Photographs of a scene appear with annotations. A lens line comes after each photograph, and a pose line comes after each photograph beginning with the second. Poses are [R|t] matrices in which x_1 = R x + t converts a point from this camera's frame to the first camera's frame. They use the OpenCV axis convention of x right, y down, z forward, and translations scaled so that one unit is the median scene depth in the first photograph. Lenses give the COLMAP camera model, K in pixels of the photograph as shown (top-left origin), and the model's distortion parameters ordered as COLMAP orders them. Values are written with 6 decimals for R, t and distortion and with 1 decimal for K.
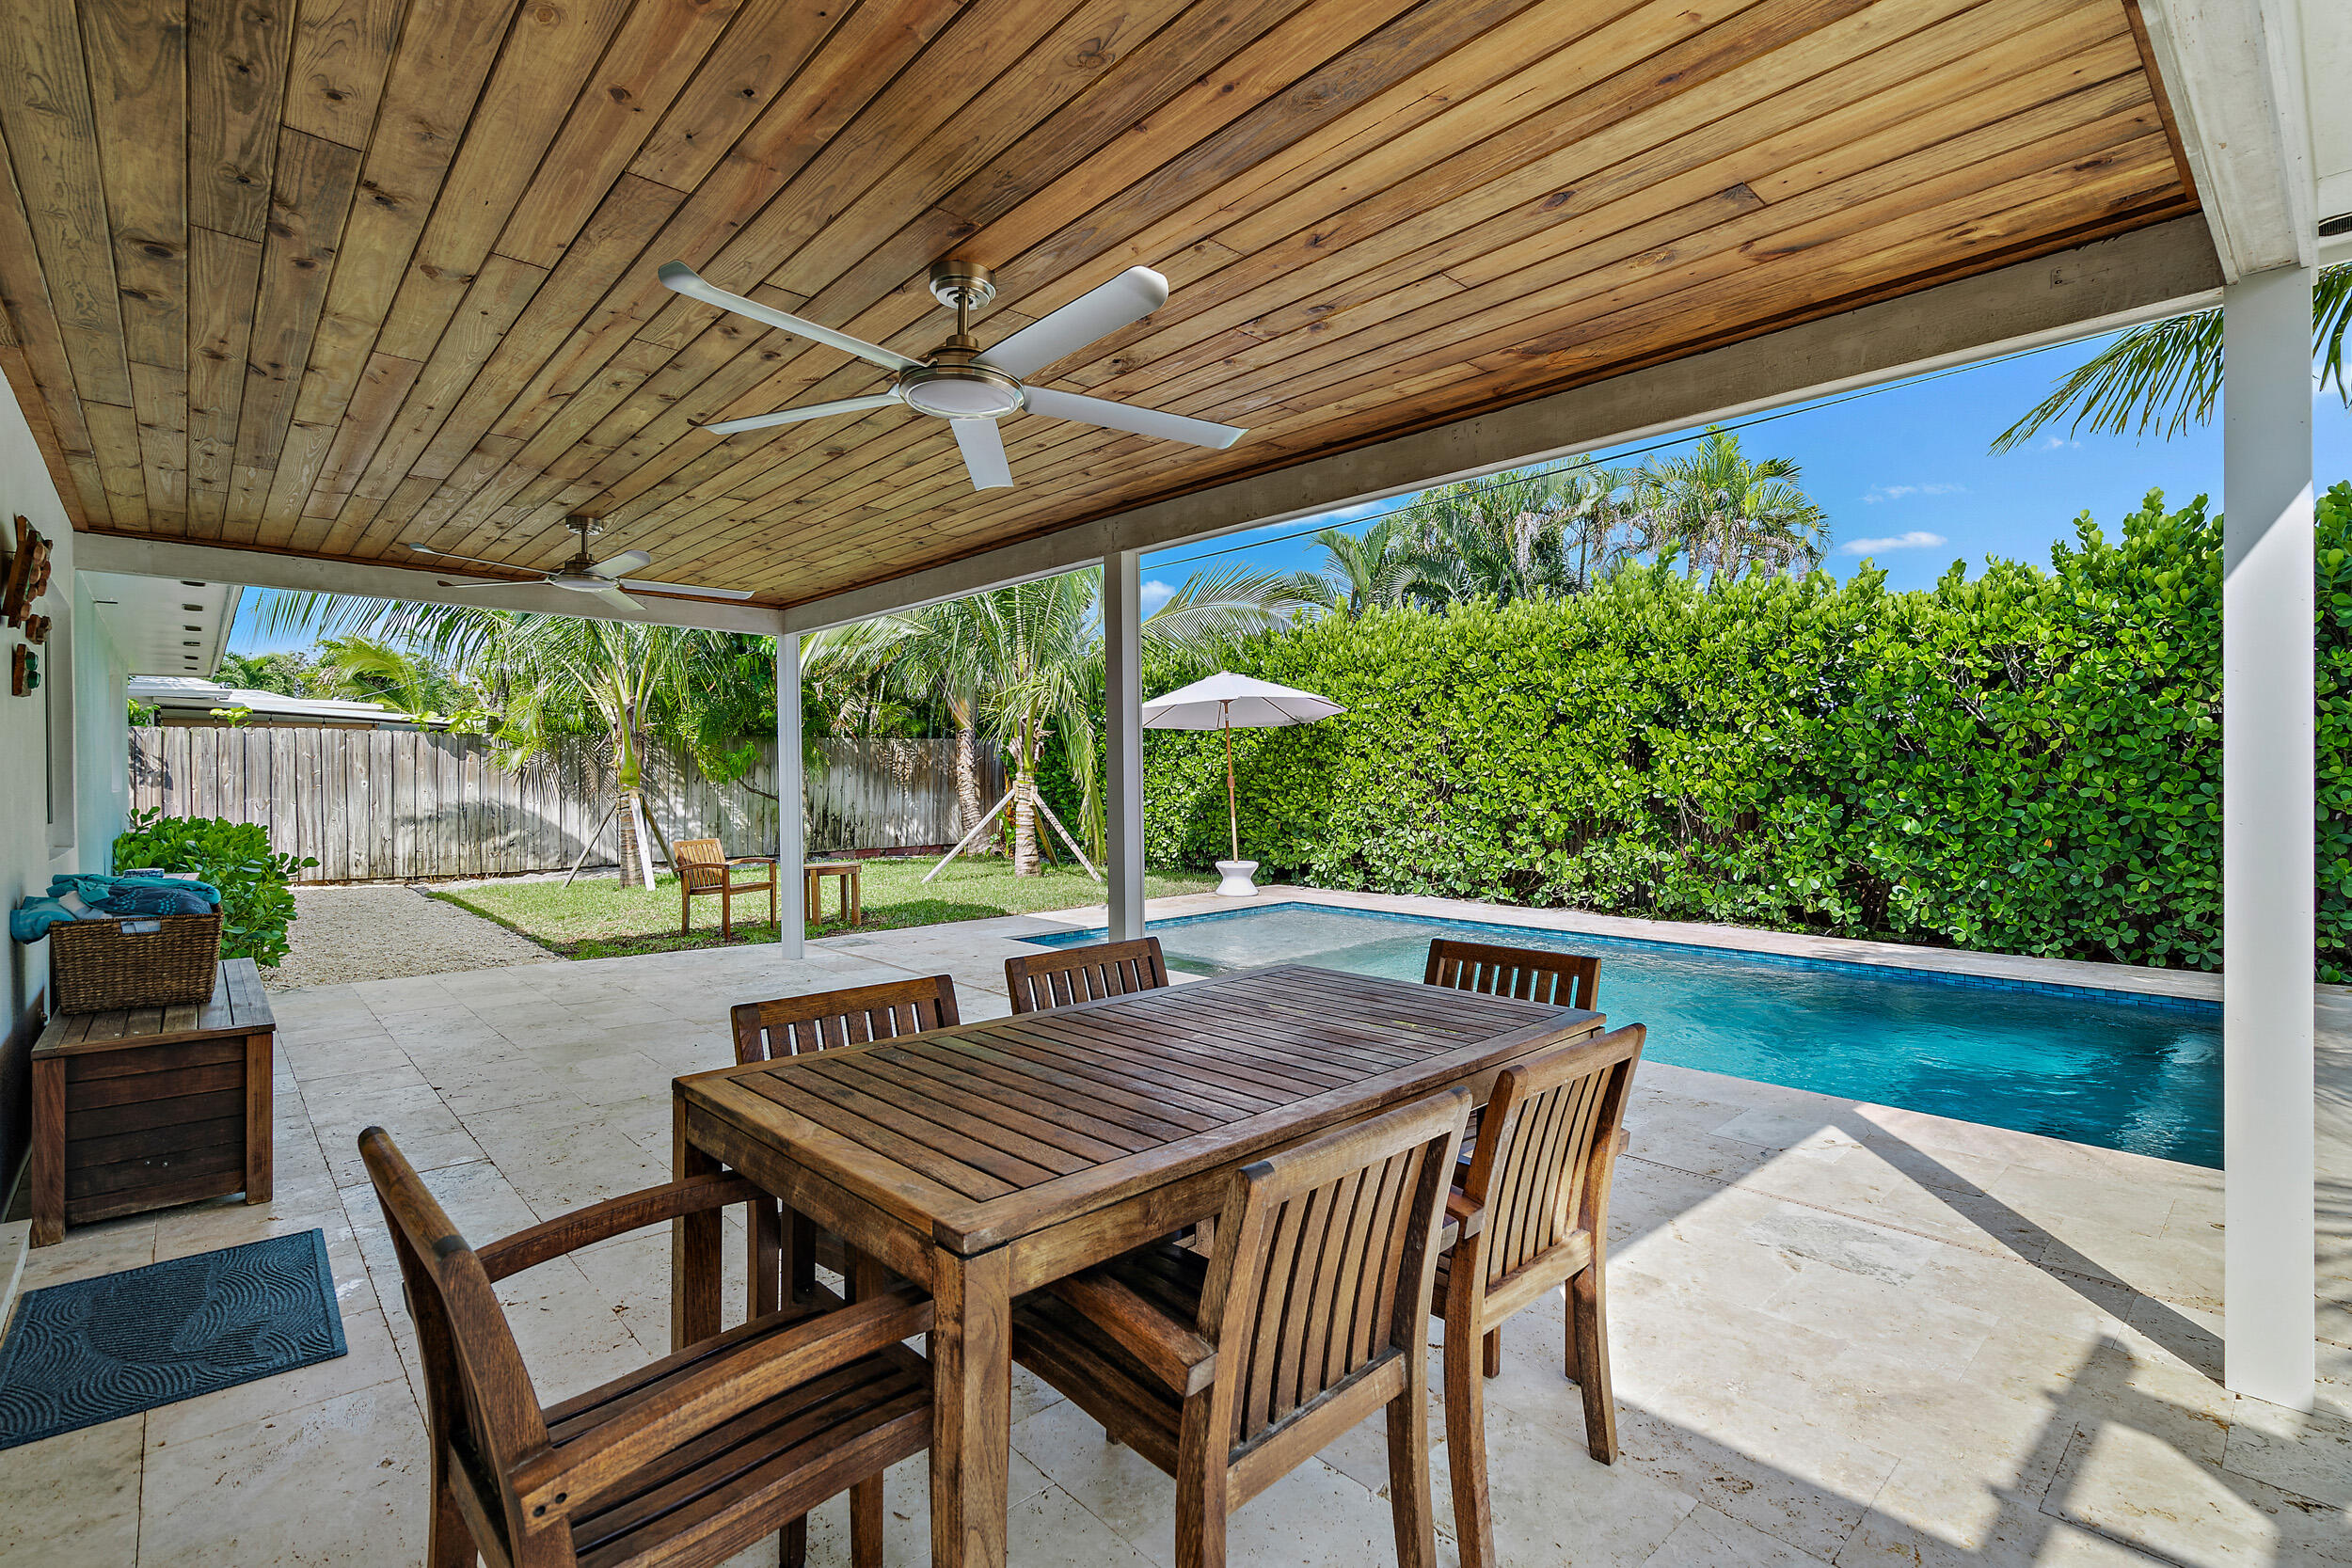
lens RADIAL K [[1087.6, 0, 1164.5], [0, 1087.6, 776.1], [0, 0, 1]] dist [-0.001900, 0.002968]
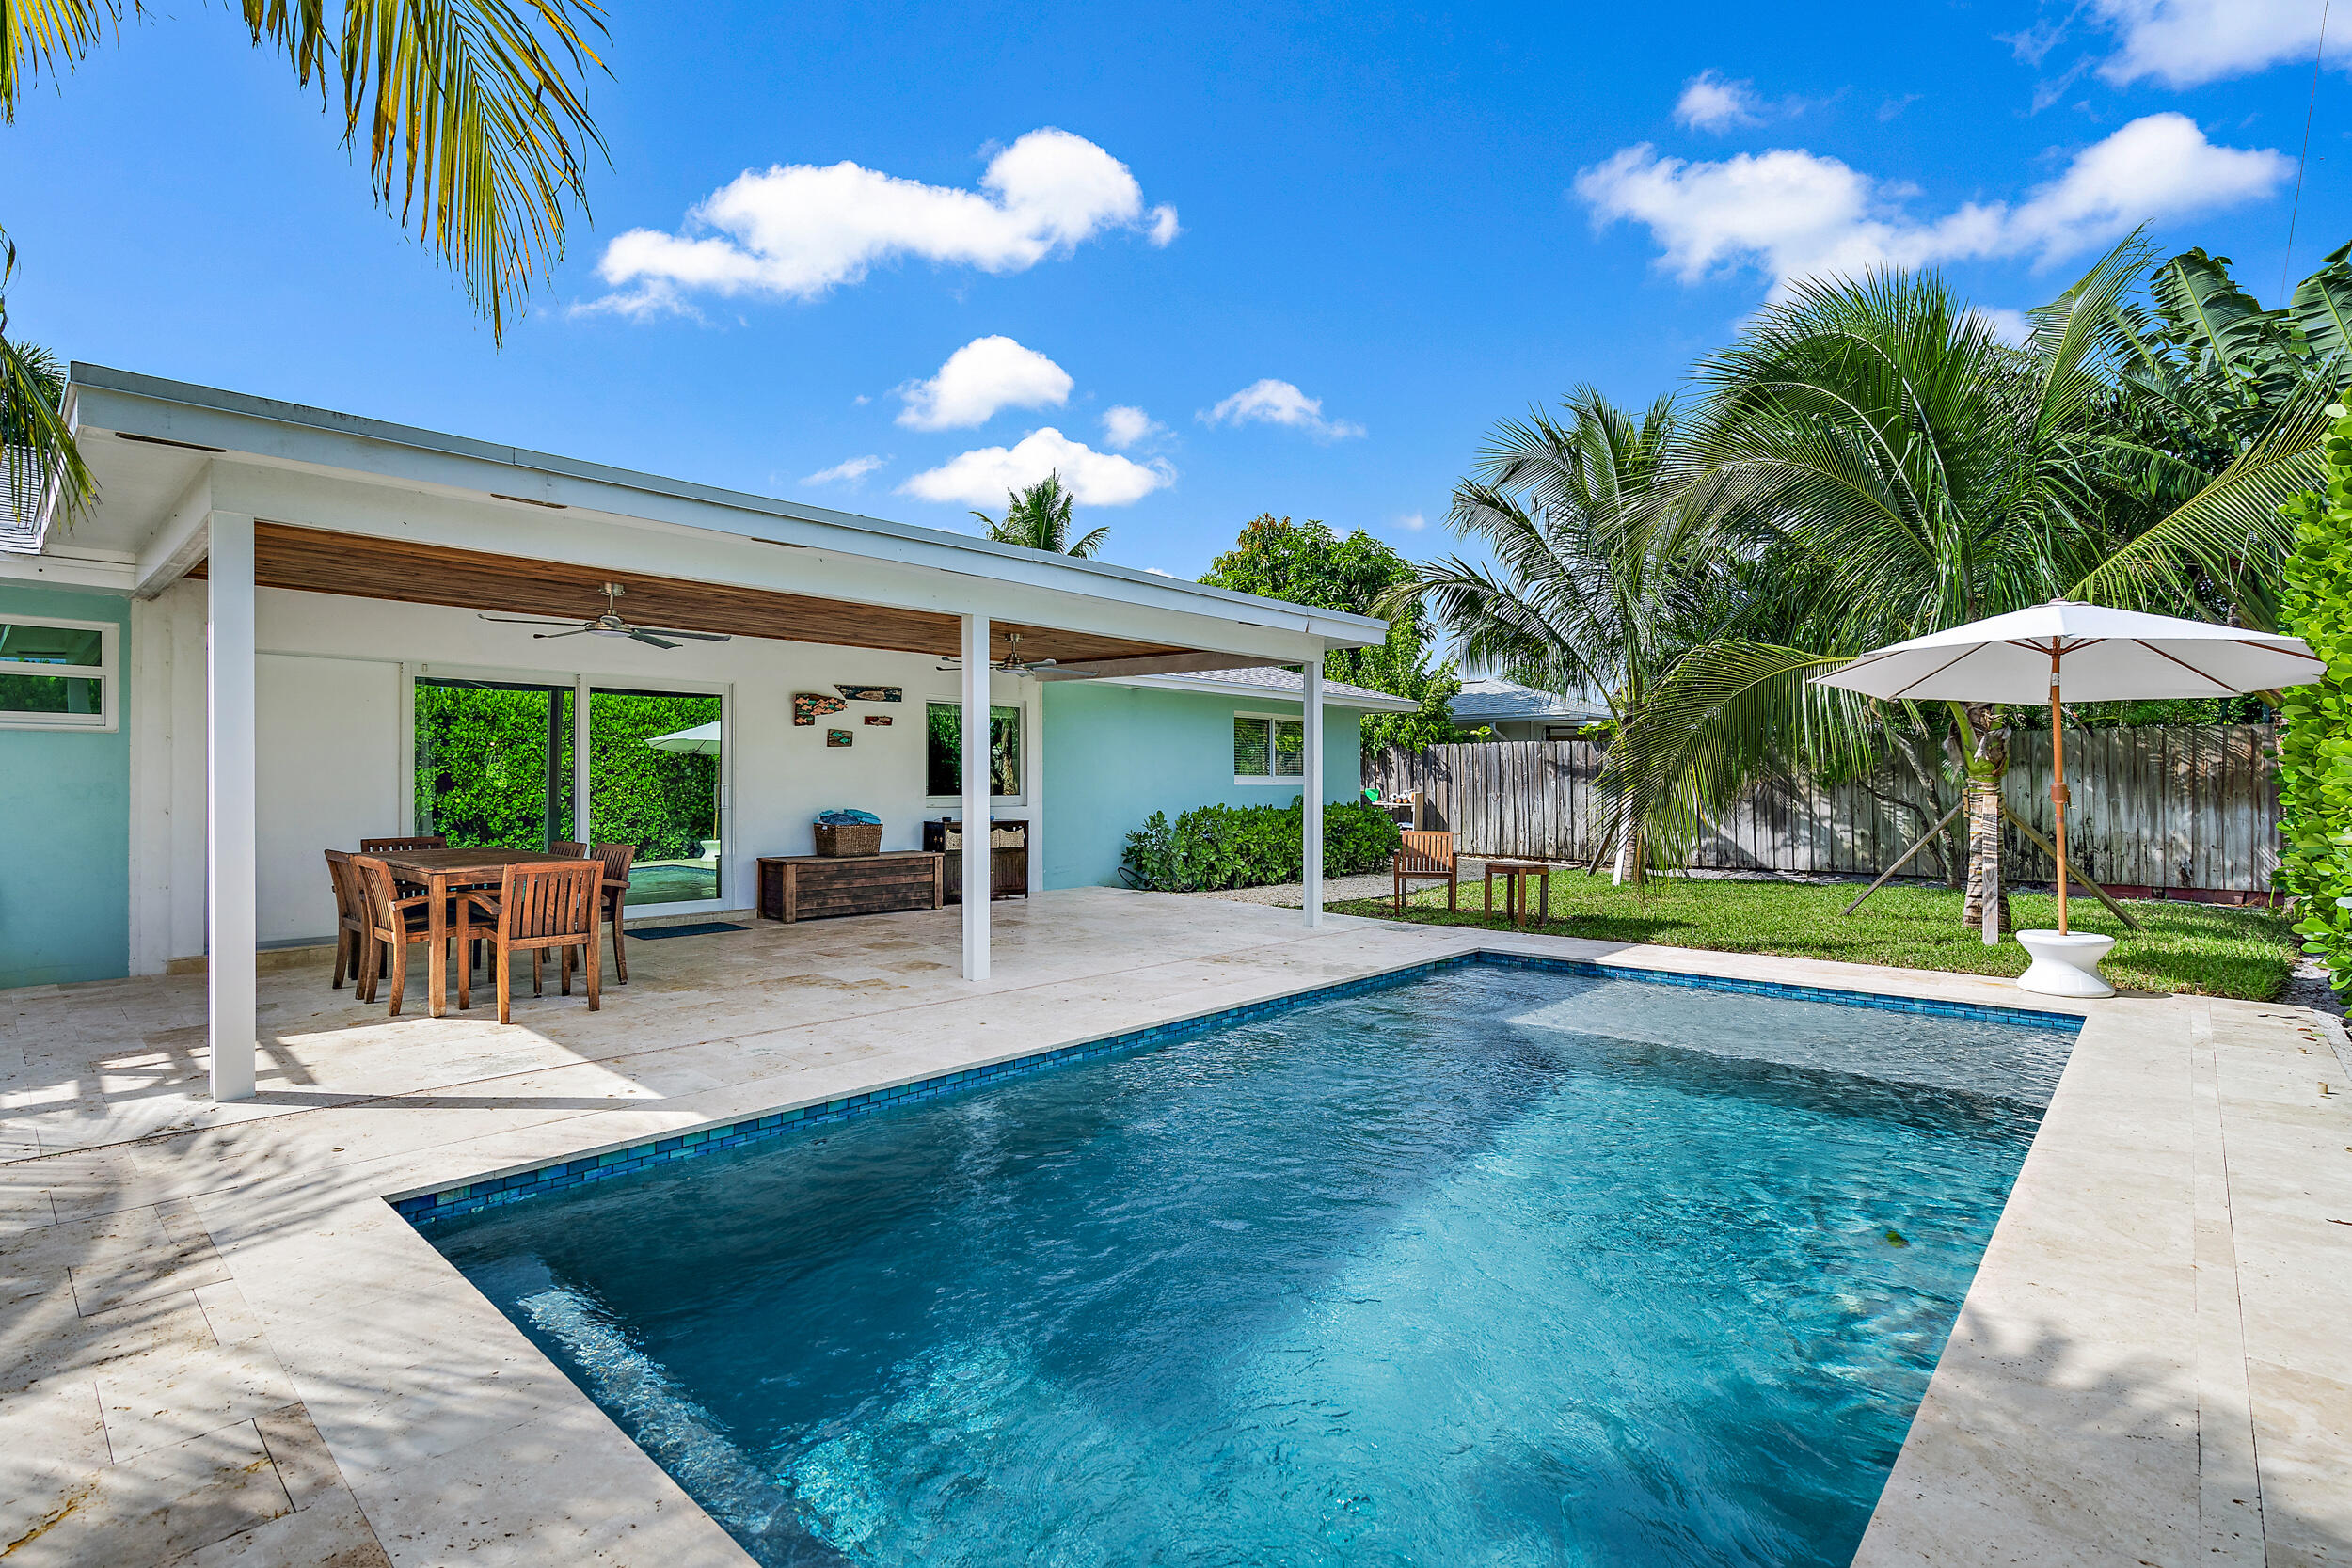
lens RADIAL K [[1087.6, 0, 1174.3], [0, 1087.6, 780.7], [0, 0, 1]] dist [-0.001900, 0.002968]
pose [[0.115274, 0.007362, -0.993306, 0.481938], [-0.007877, 0.999948, 0.006497, -0.000937], [0.993302, 0.007076, 0.115326, 0.408327]]
